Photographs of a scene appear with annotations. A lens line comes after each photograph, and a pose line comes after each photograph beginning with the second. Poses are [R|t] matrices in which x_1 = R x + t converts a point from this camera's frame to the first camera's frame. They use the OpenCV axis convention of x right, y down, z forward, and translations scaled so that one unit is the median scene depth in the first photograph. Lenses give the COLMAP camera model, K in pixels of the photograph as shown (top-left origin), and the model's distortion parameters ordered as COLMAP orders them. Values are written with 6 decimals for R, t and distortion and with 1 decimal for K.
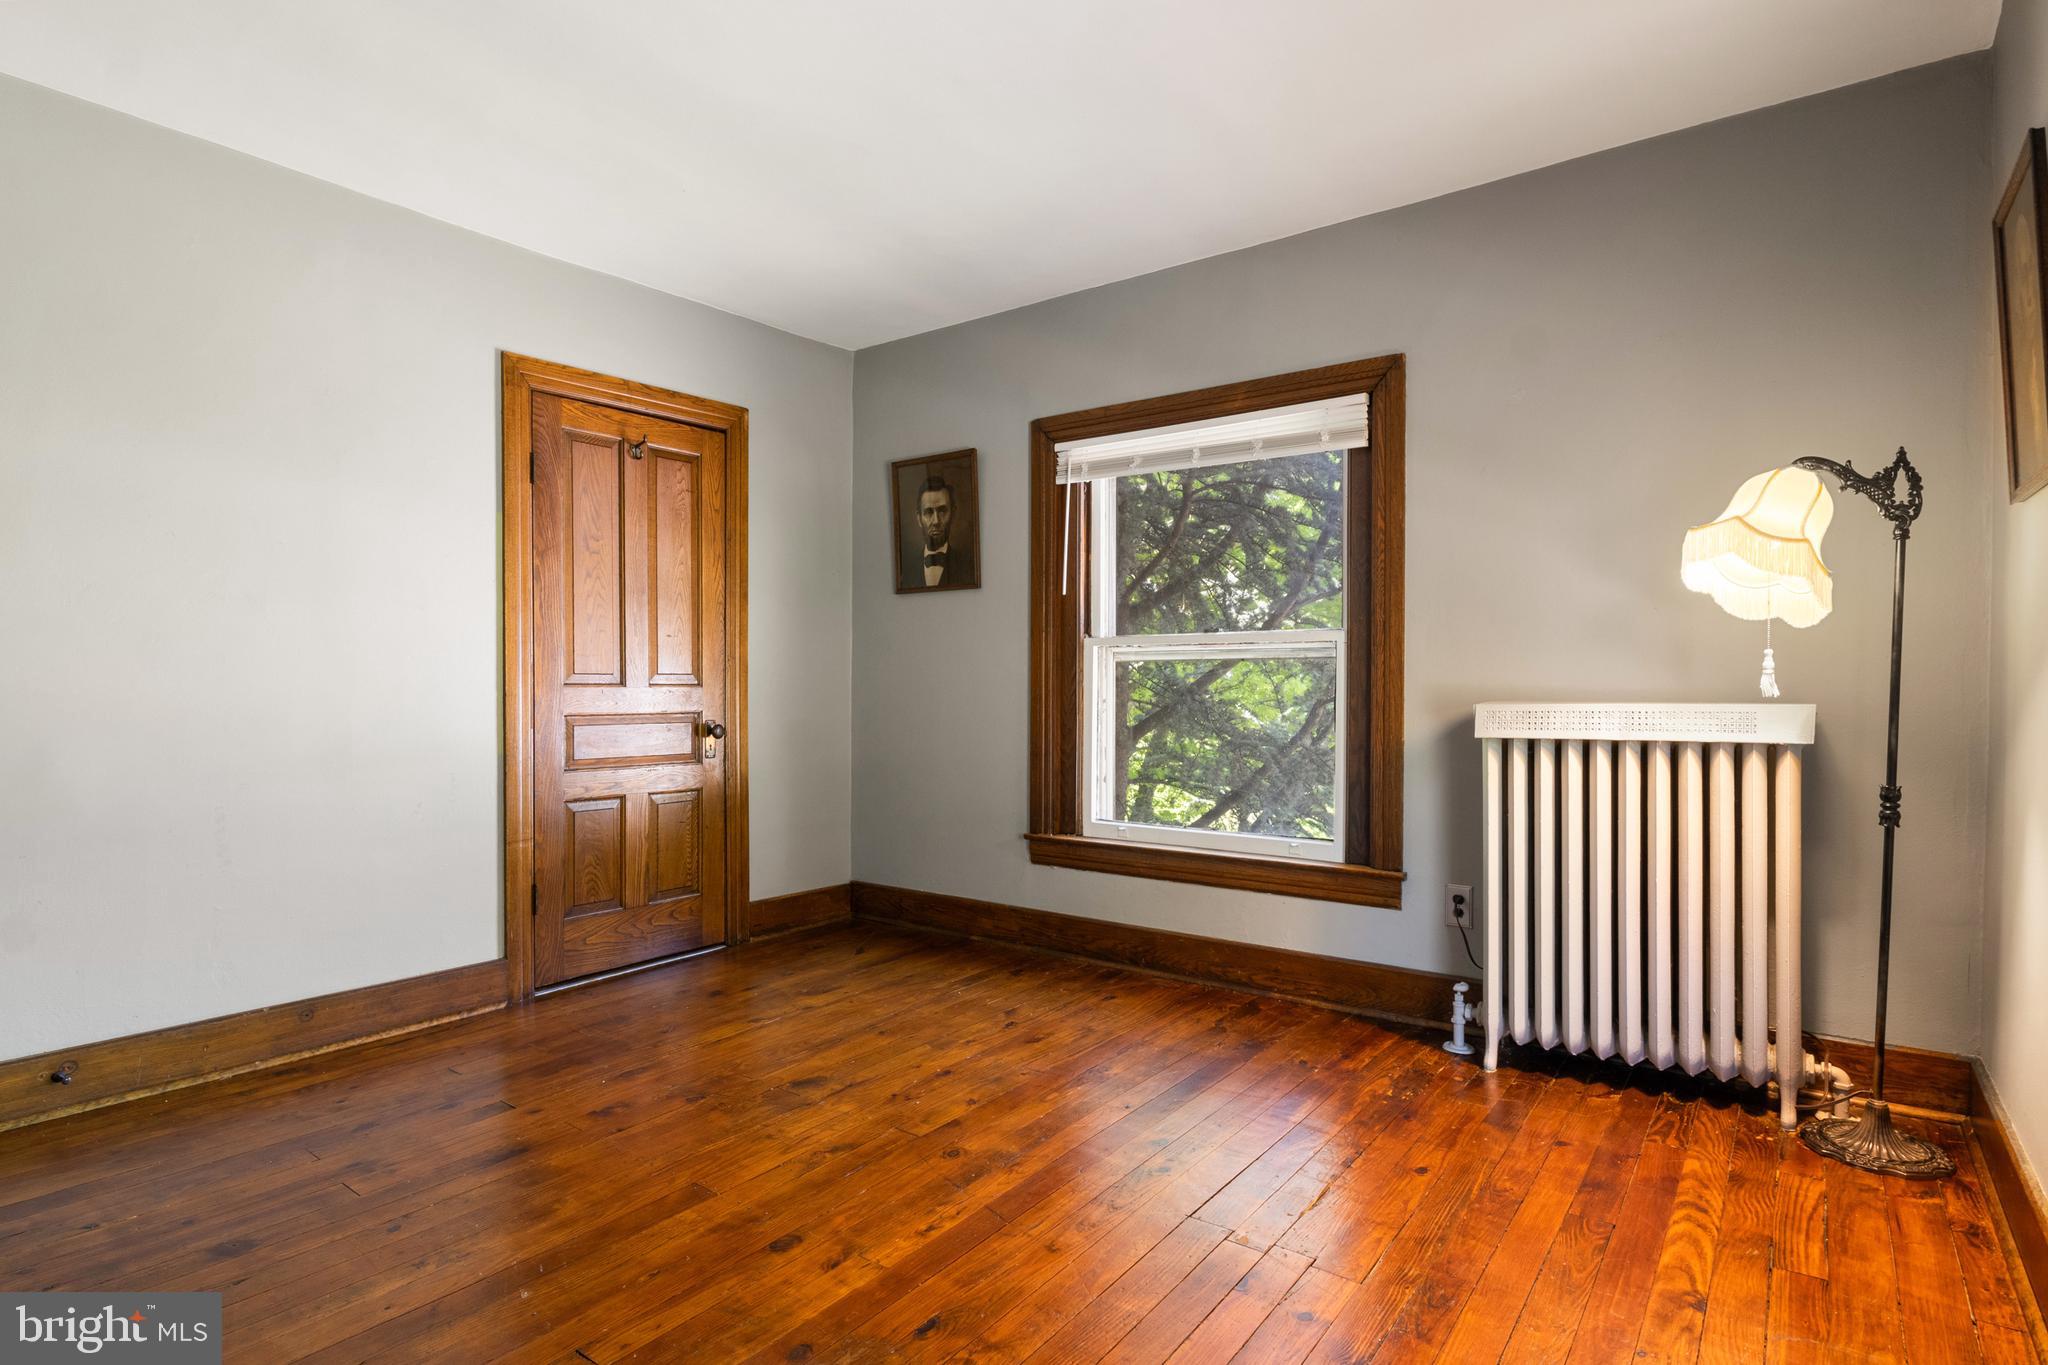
lens RADIAL K [[1018.5, 0, 989.3], [0, 1018.5, 708.7], [0, 0, 1]] dist [-0.004805, 0.000276]
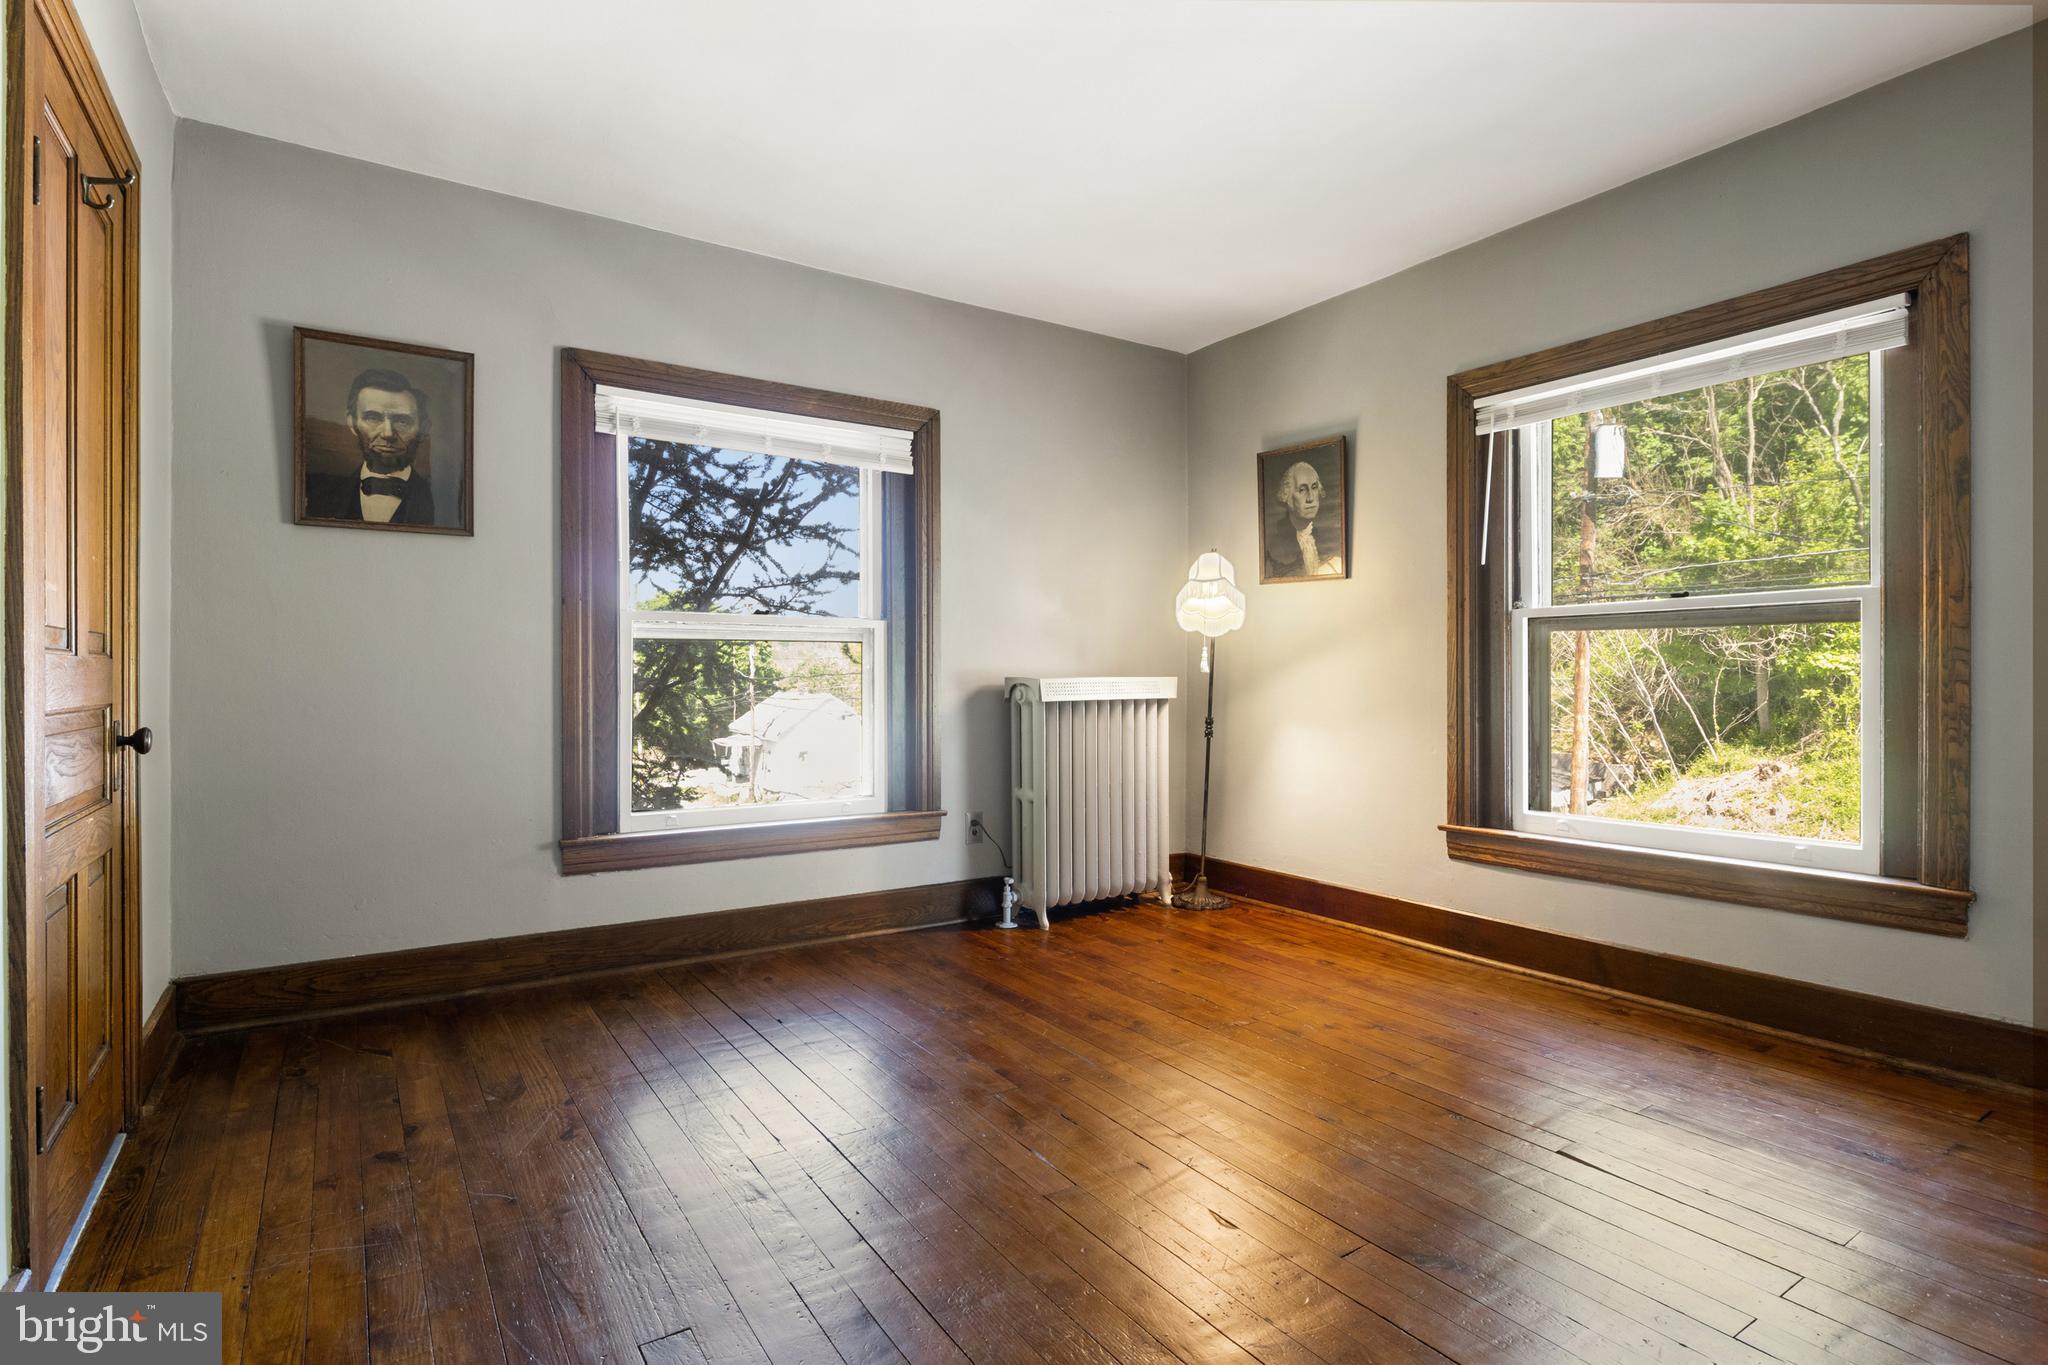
lens RADIAL K [[1018.5, 0, 1015.0], [0, 1018.5, 684.0], [0, 0, 1]] dist [-0.004805, 0.000276]
pose [[0.339294, -0.012531, 0.940597, -0.625427], [0.015789, 0.999846, 0.007625, -0.006484], [-0.940548, 0.012264, 0.339440, 0.372688]]
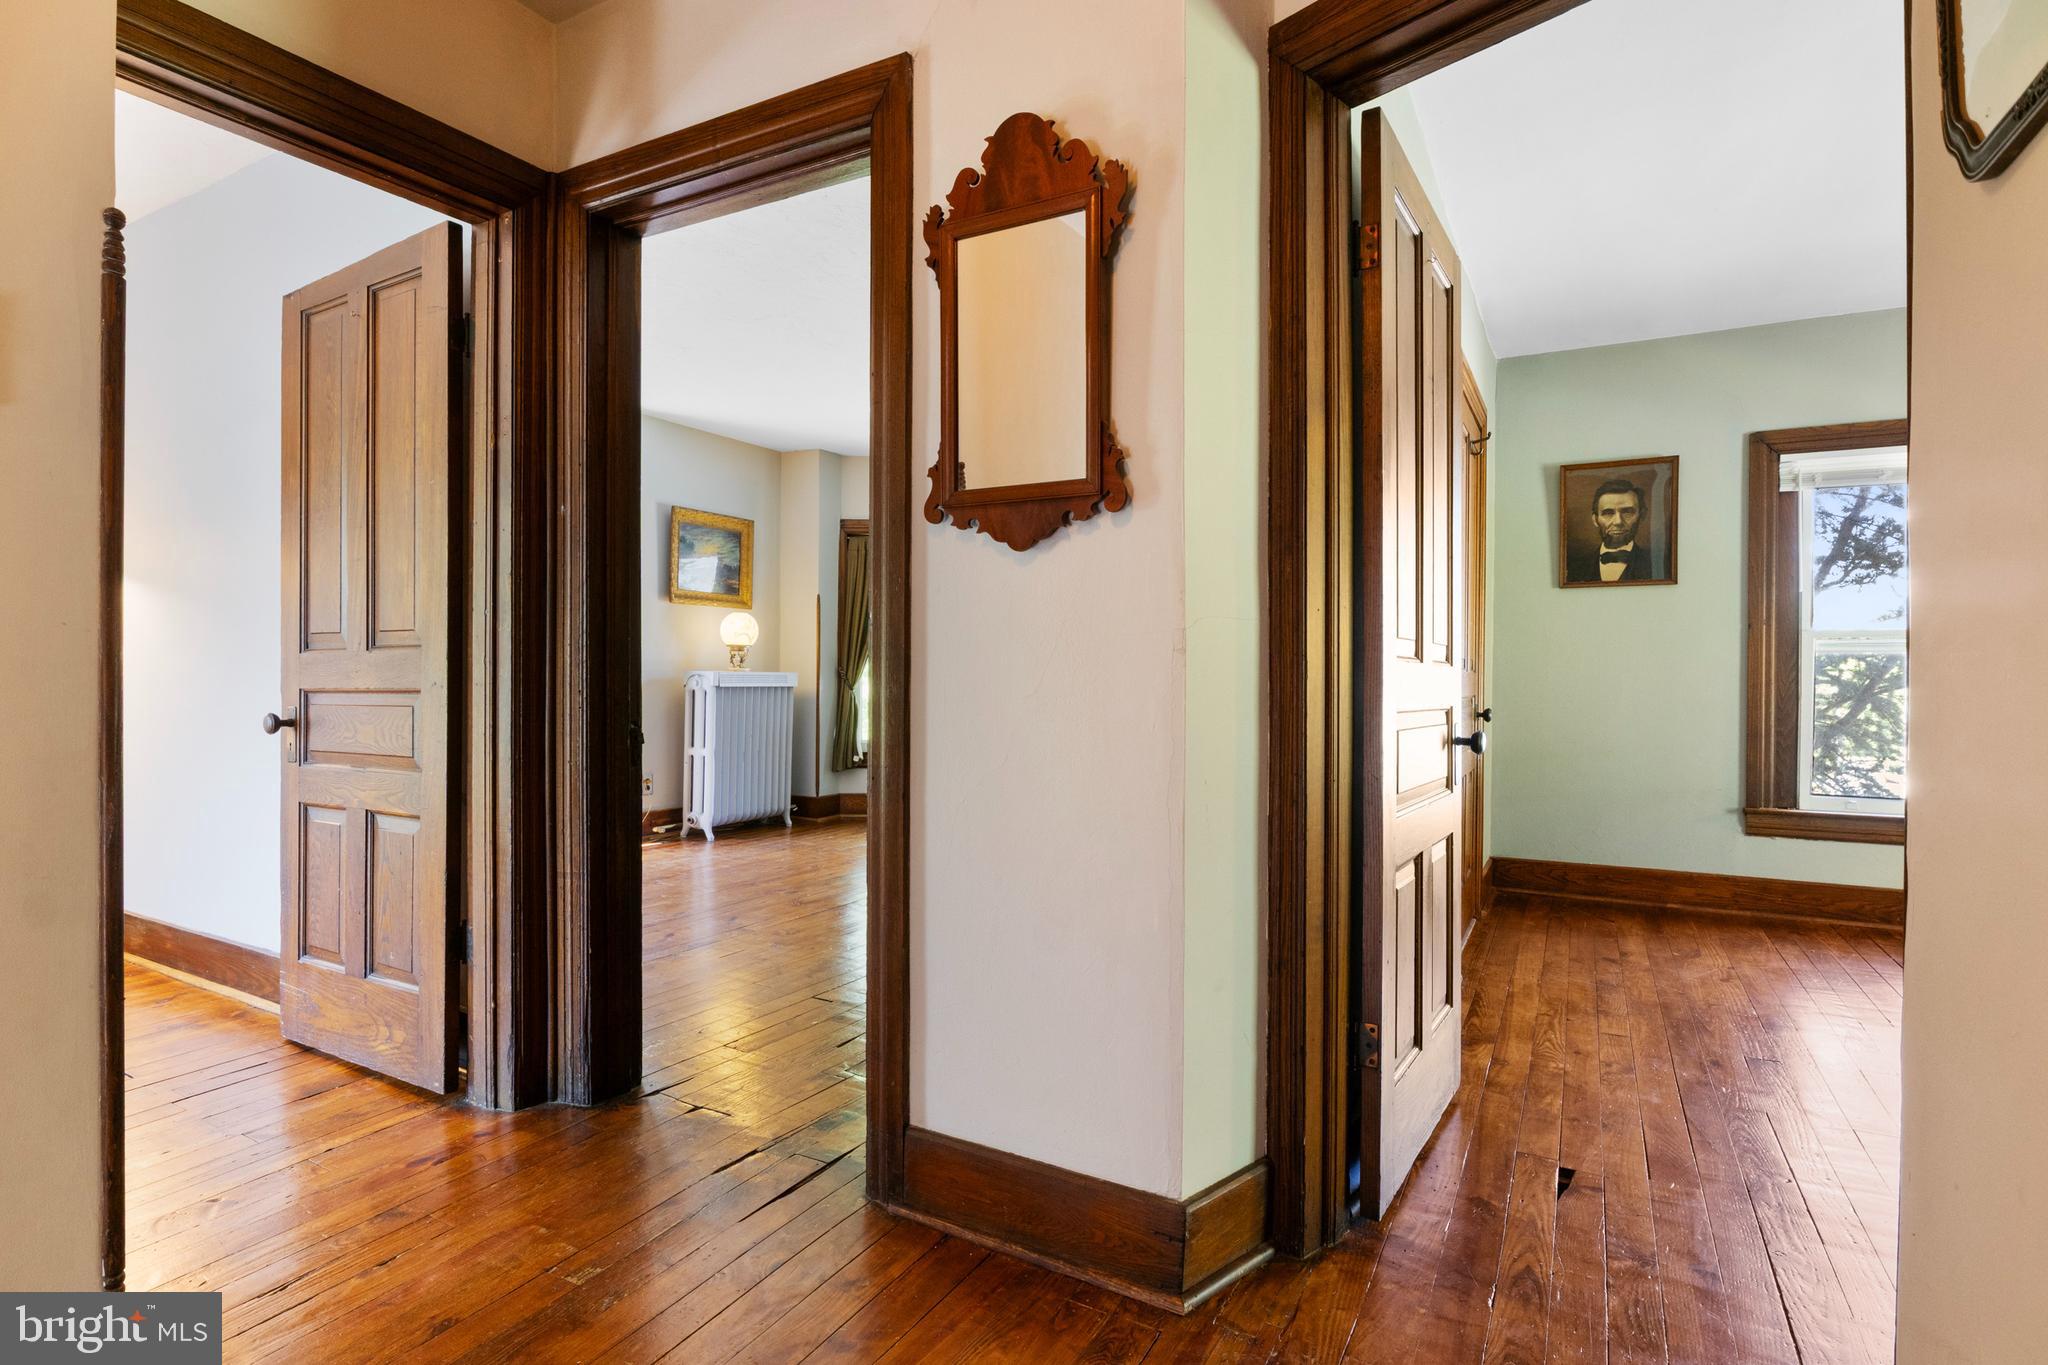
lens RADIAL K [[1018.5, 0, 1004.2], [0, 1018.5, 678.1], [0, 0, 1]] dist [-0.004805, 0.000276]
pose [[0.992499, -0.000222, 0.122254, -0.902447], [0.001577, 0.999938, -0.010992, -0.006879], [-0.122244, 0.011102, 0.992438, 0.008019]]
